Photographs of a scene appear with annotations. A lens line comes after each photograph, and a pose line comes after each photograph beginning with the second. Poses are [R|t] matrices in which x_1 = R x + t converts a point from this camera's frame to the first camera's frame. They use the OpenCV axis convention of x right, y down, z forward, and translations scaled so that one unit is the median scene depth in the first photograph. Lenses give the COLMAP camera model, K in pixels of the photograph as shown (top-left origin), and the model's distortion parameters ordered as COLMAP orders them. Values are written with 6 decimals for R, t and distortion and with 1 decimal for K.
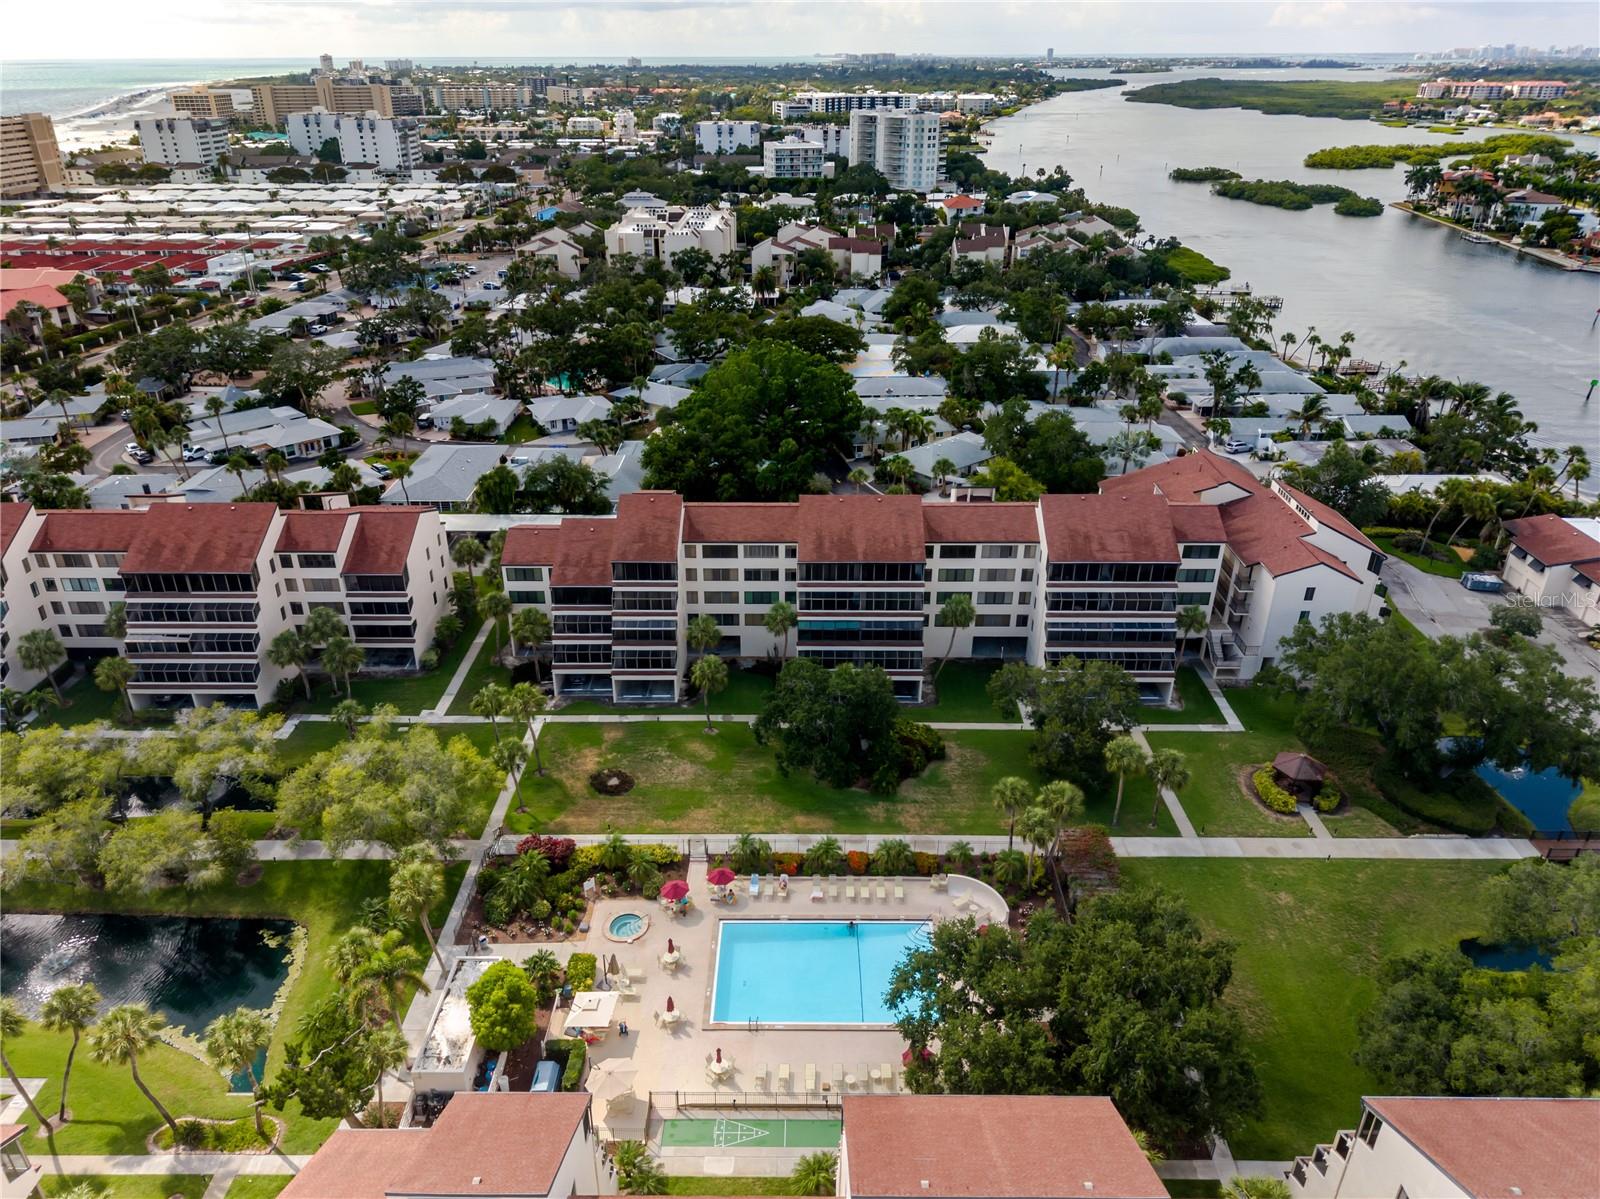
lens RADIAL K [[1148.0, 0, 801.1], [0, 1148.0, 600.4], [0, 0, 1]] dist [0.034380, -0.036332]
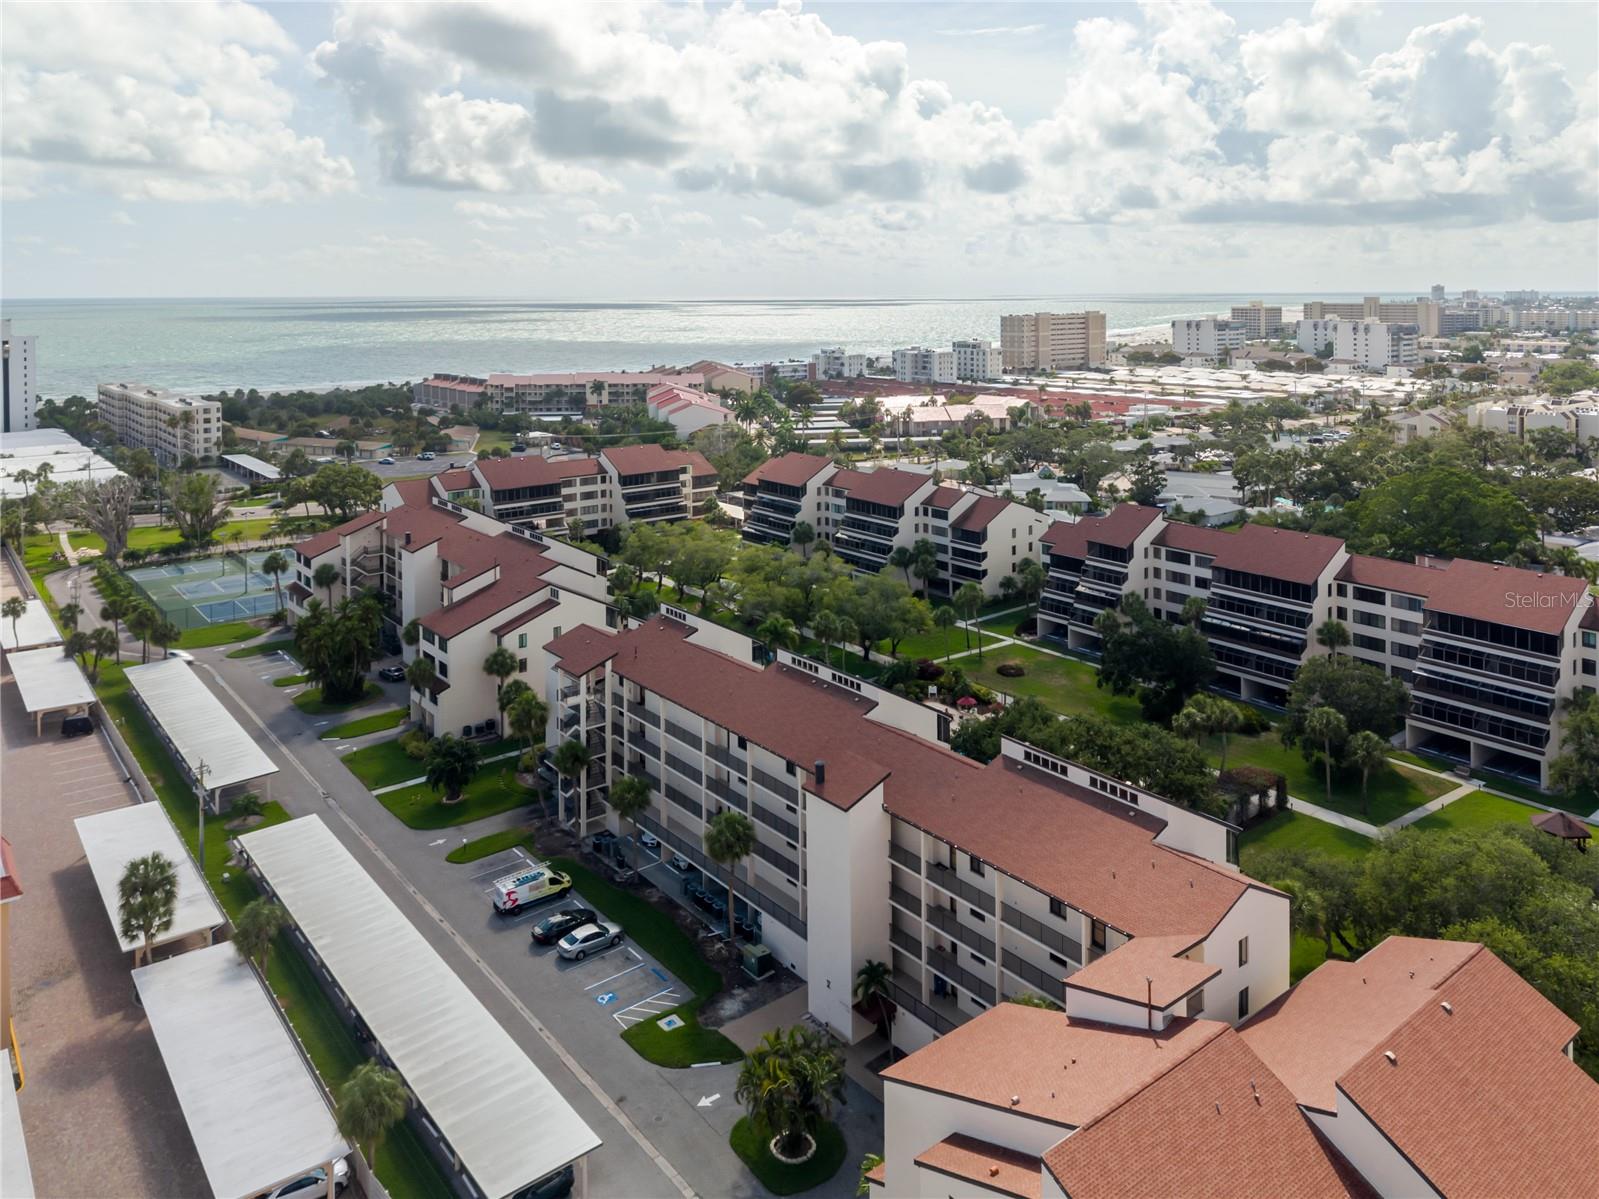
lens RADIAL K [[1147.3, 0, 800.6], [0, 1147.3, 600.4], [0, 0, 1]] dist [0.034380, -0.036332]
pose [[0.637298, 0.194446, -0.745682, 0.807024], [-0.326552, 0.944611, -0.032768, 0.234128], [0.698008, 0.264387, 0.665496, -0.197032]]
